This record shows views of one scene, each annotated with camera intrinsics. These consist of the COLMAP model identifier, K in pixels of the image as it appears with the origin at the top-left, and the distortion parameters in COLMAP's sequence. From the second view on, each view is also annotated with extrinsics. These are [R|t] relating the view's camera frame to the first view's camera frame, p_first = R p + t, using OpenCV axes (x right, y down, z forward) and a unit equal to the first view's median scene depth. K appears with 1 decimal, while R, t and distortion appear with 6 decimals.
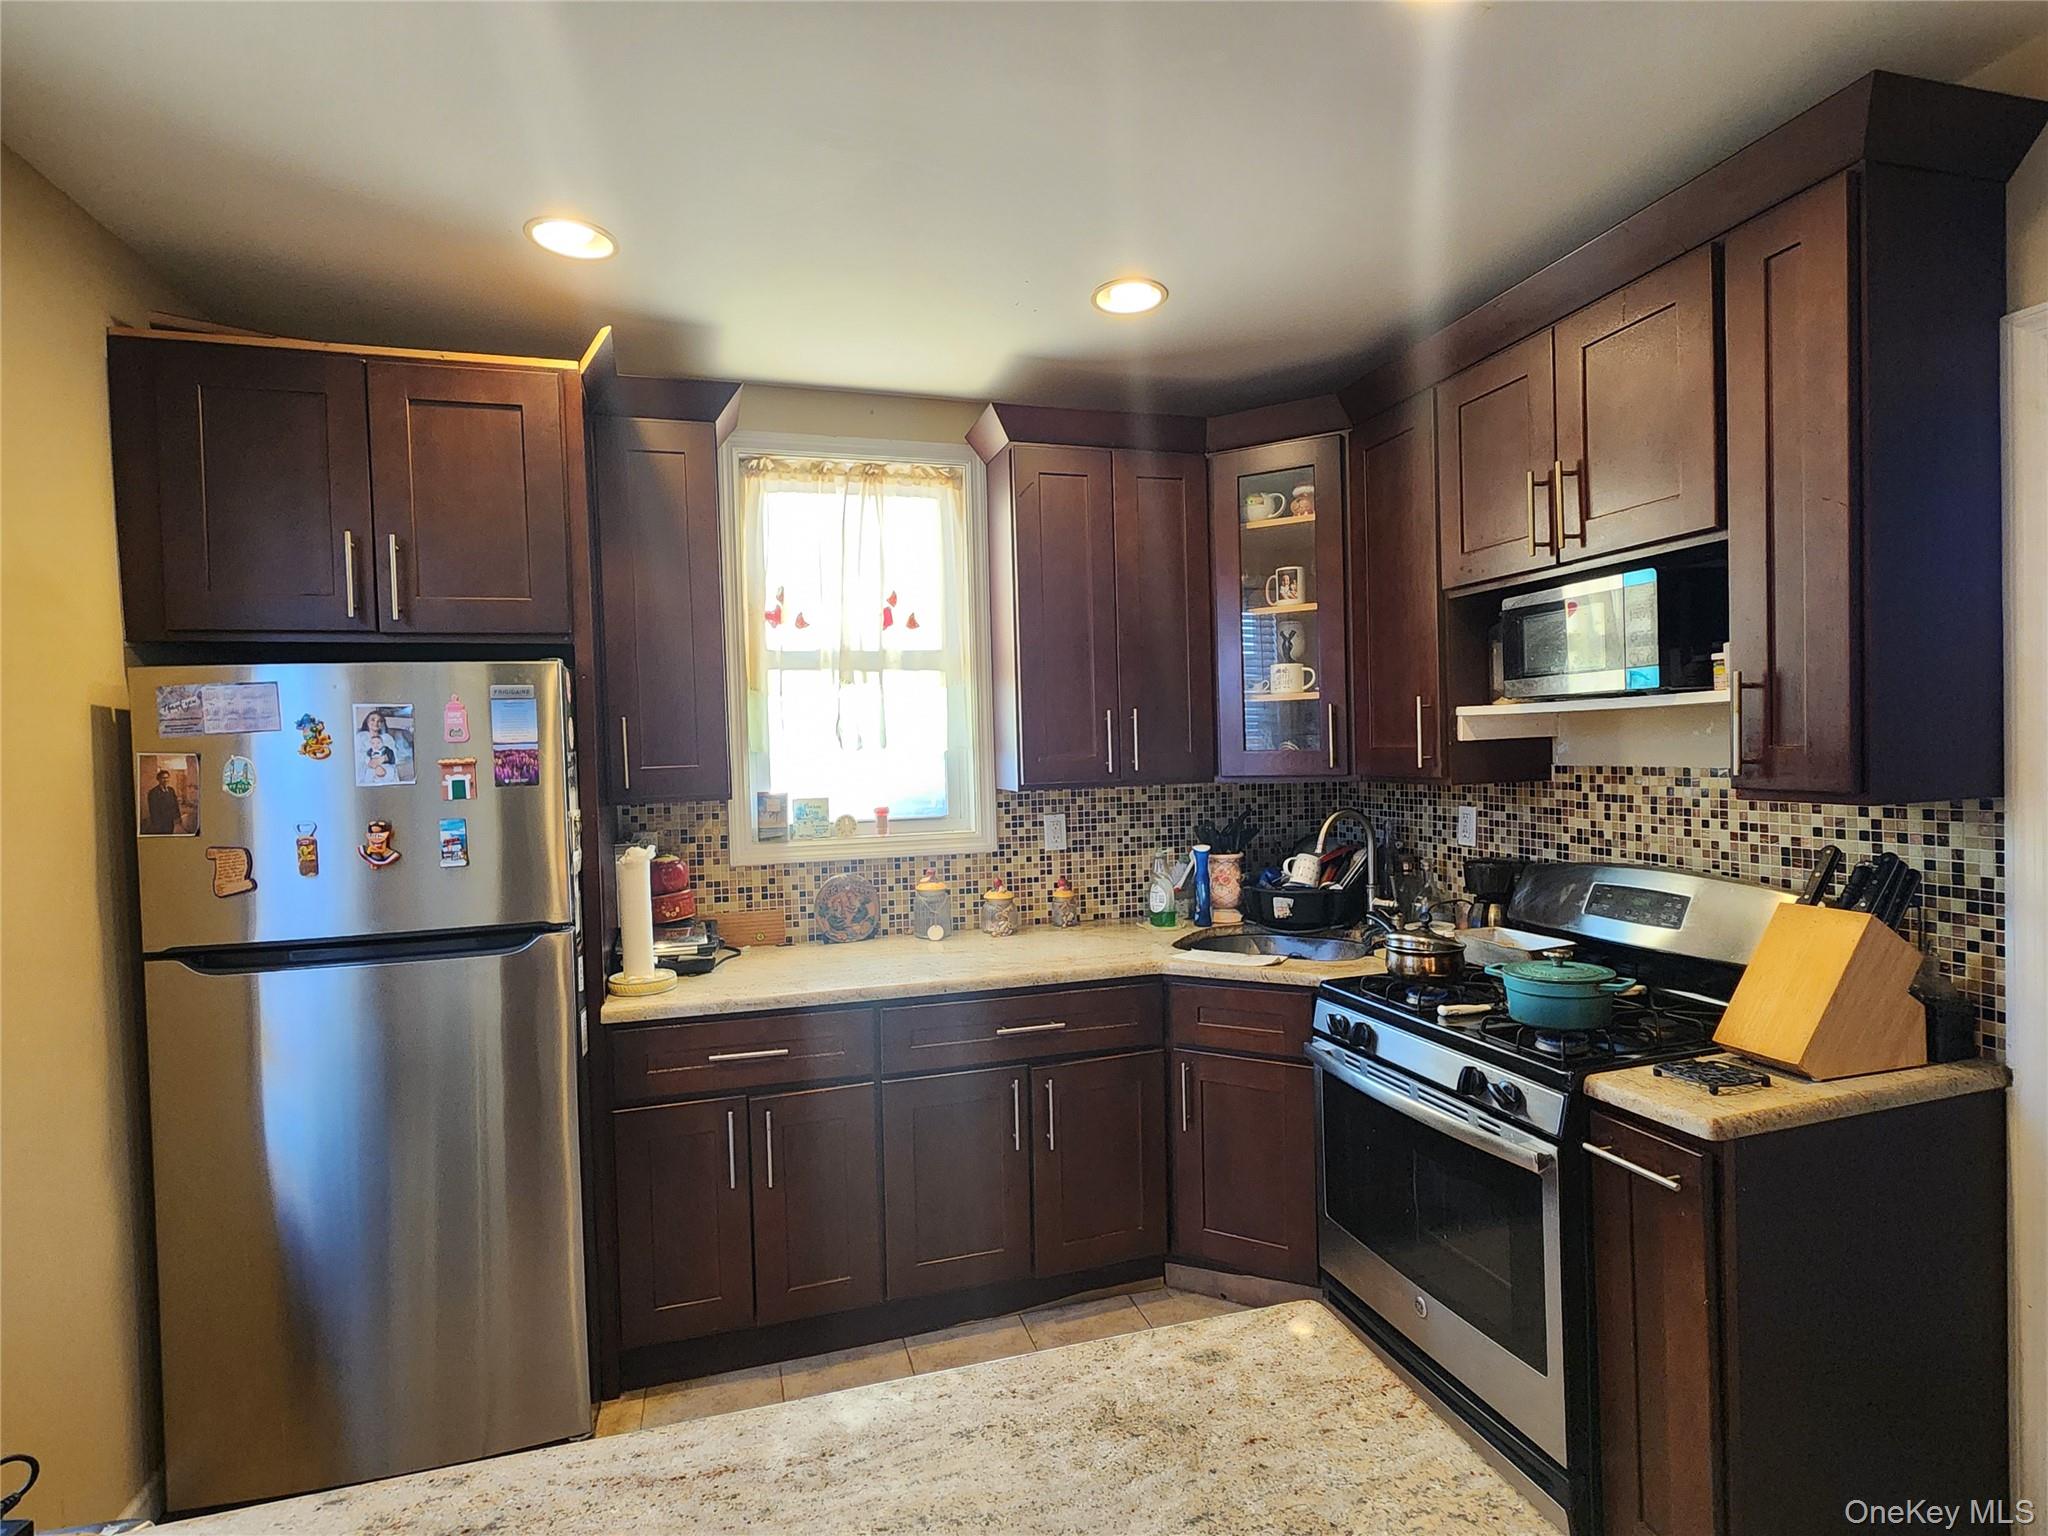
lens RADIAL K [[1045.6, 0, 1030.5], [0, 1045.6, 773.0], [0, 0, 1]] dist [-0.002498, 0.000576]
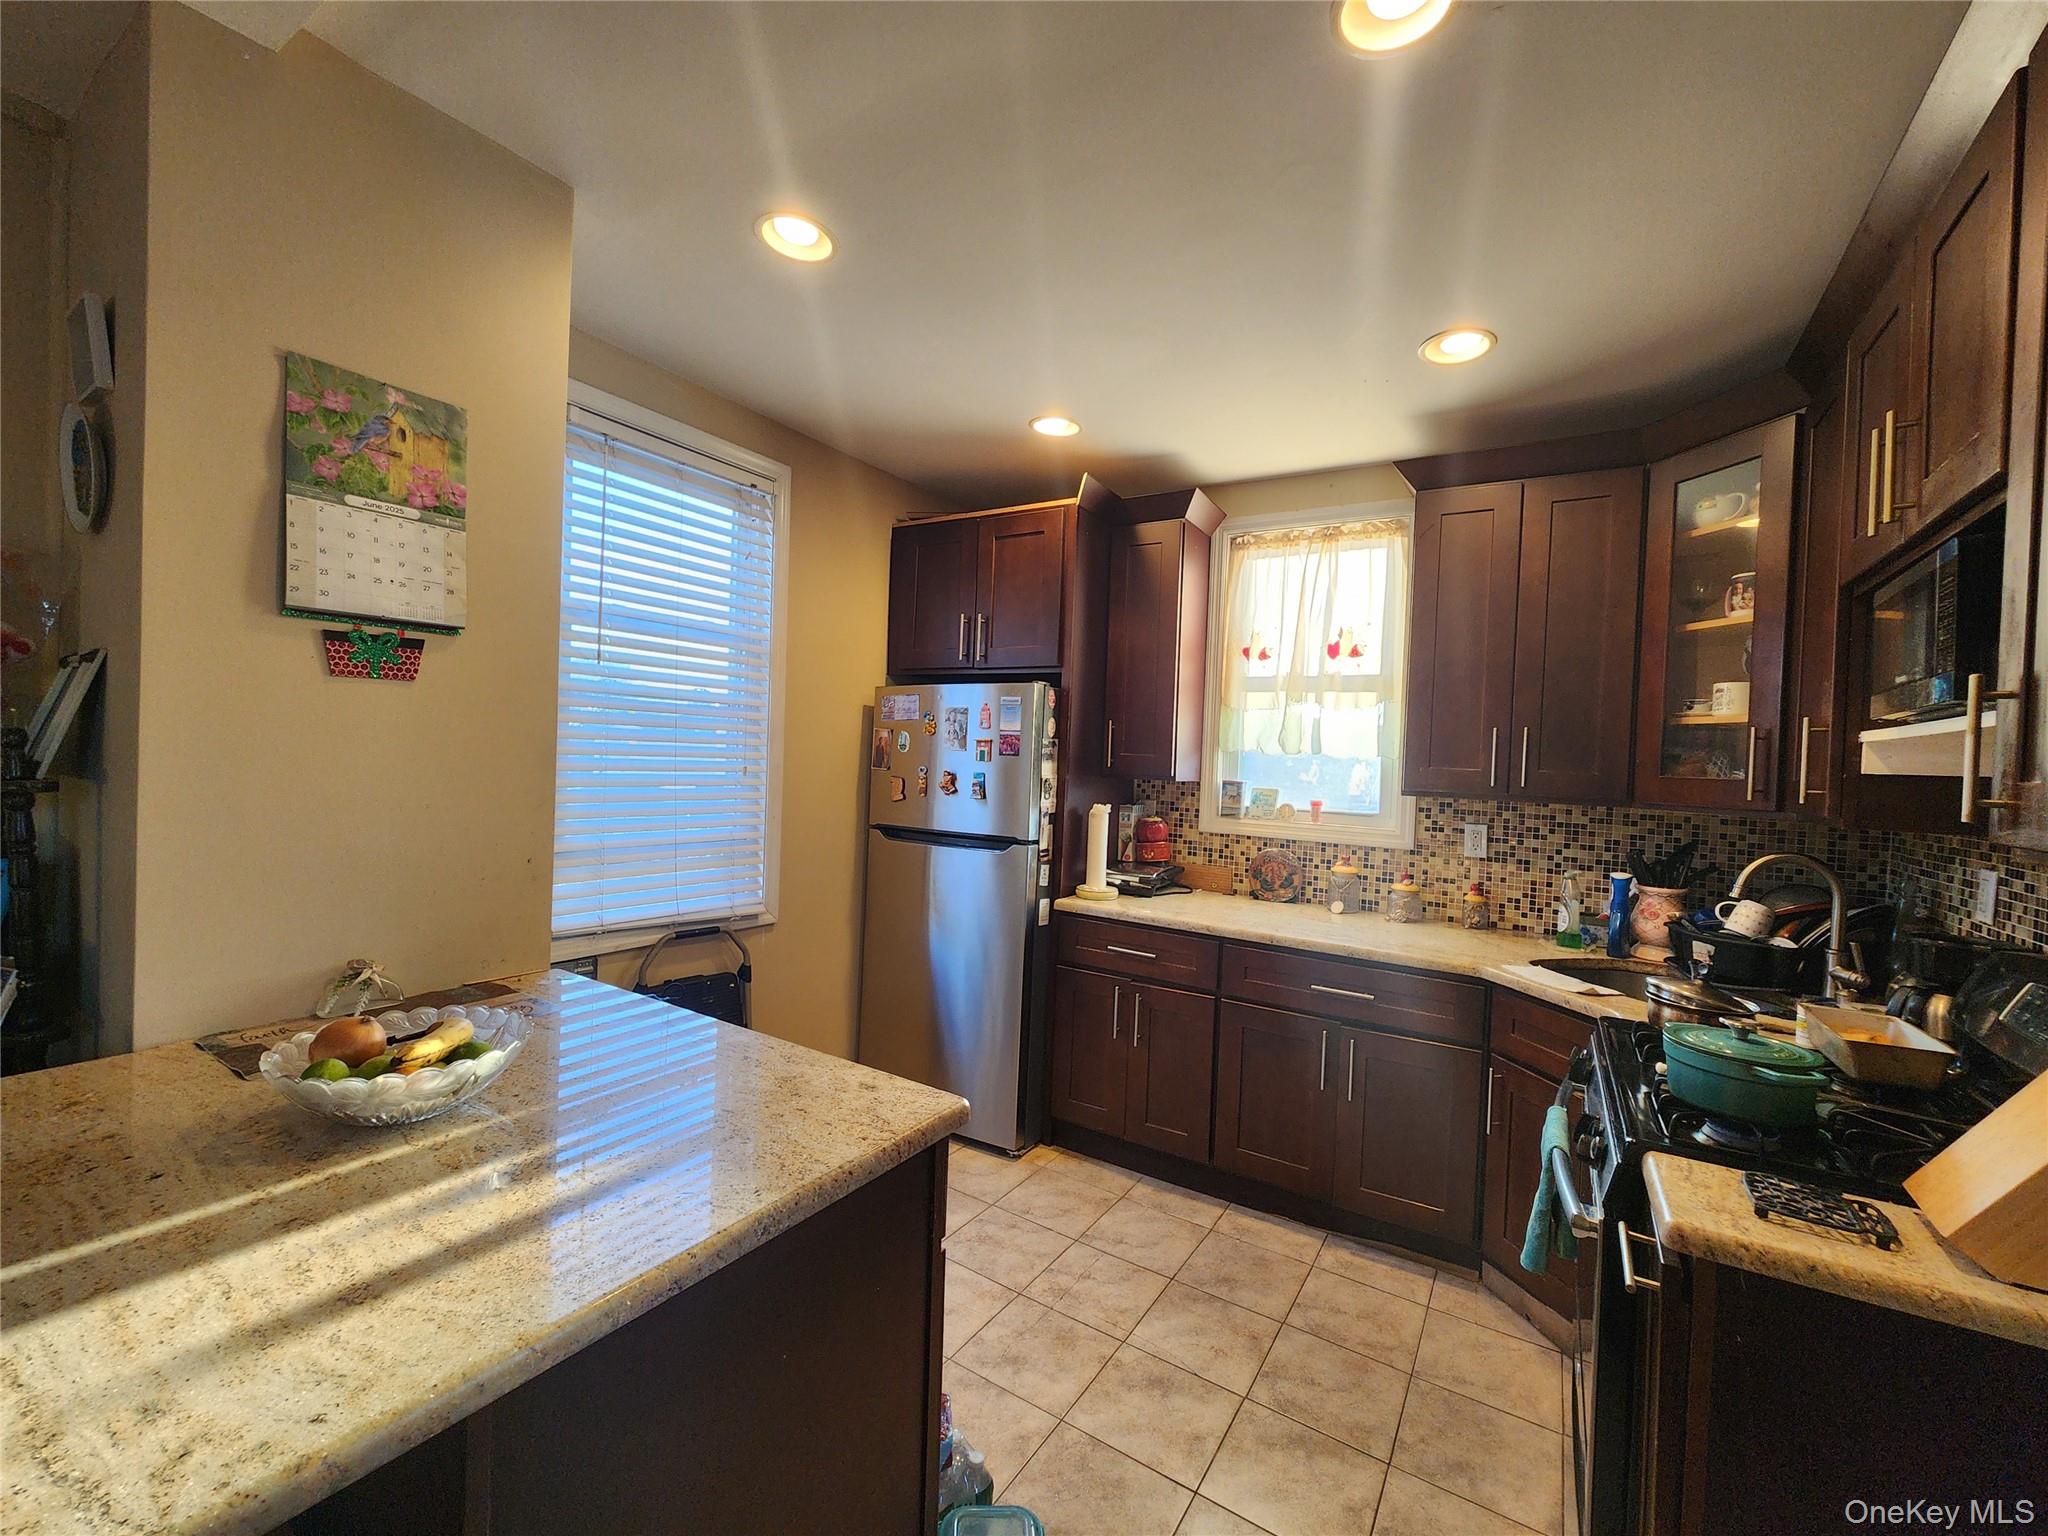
lens RADIAL K [[833.9, 0, 1037.3], [0, 833.9, 768.6], [0, 0, 1]] dist [0.000444, -0.001057]
pose [[0.662405, 0.066559, -0.746183, 0.439034], [-0.080886, 0.996577, 0.017089, 0.004851], [0.744766, 0.049036, 0.665521, 0.101234]]
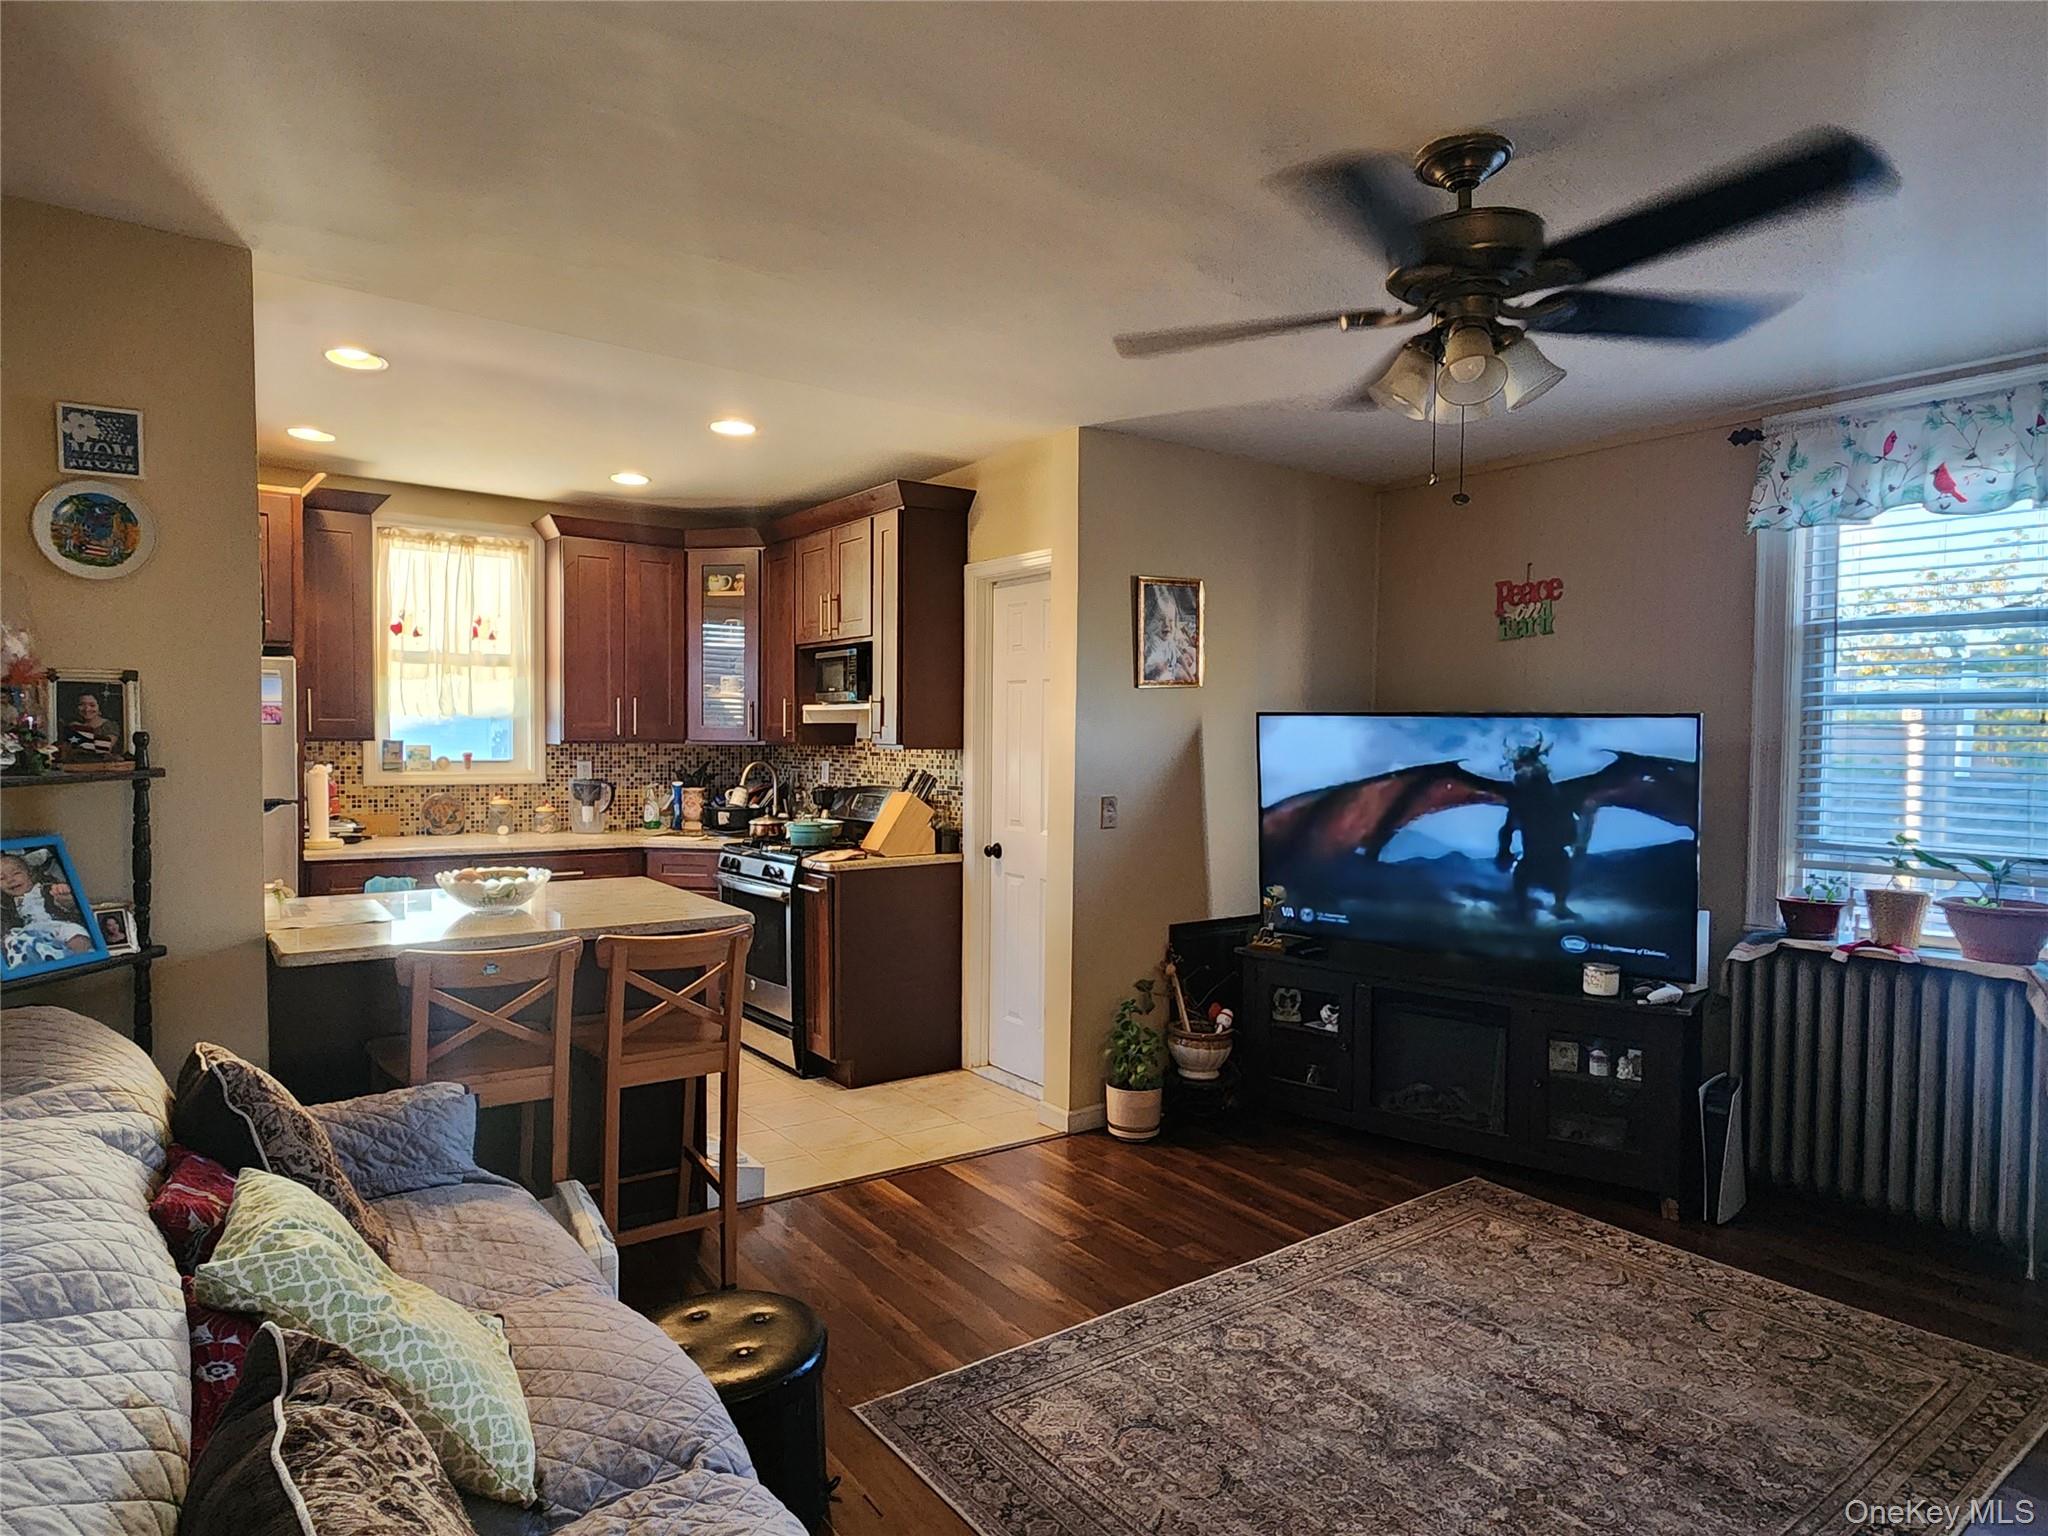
lens RADIAL K [[1192.1, 0, 1018.4], [0, 1192.1, 776.2], [0, 0, 1]] dist [-0.000954, -0.002003]
pose [[0.940427, 0.026188, 0.338985, 0.035911], [-0.027629, 0.999618, -0.000575, 0.054330], [-0.338871, -0.008825, 0.940792, -1.137457]]
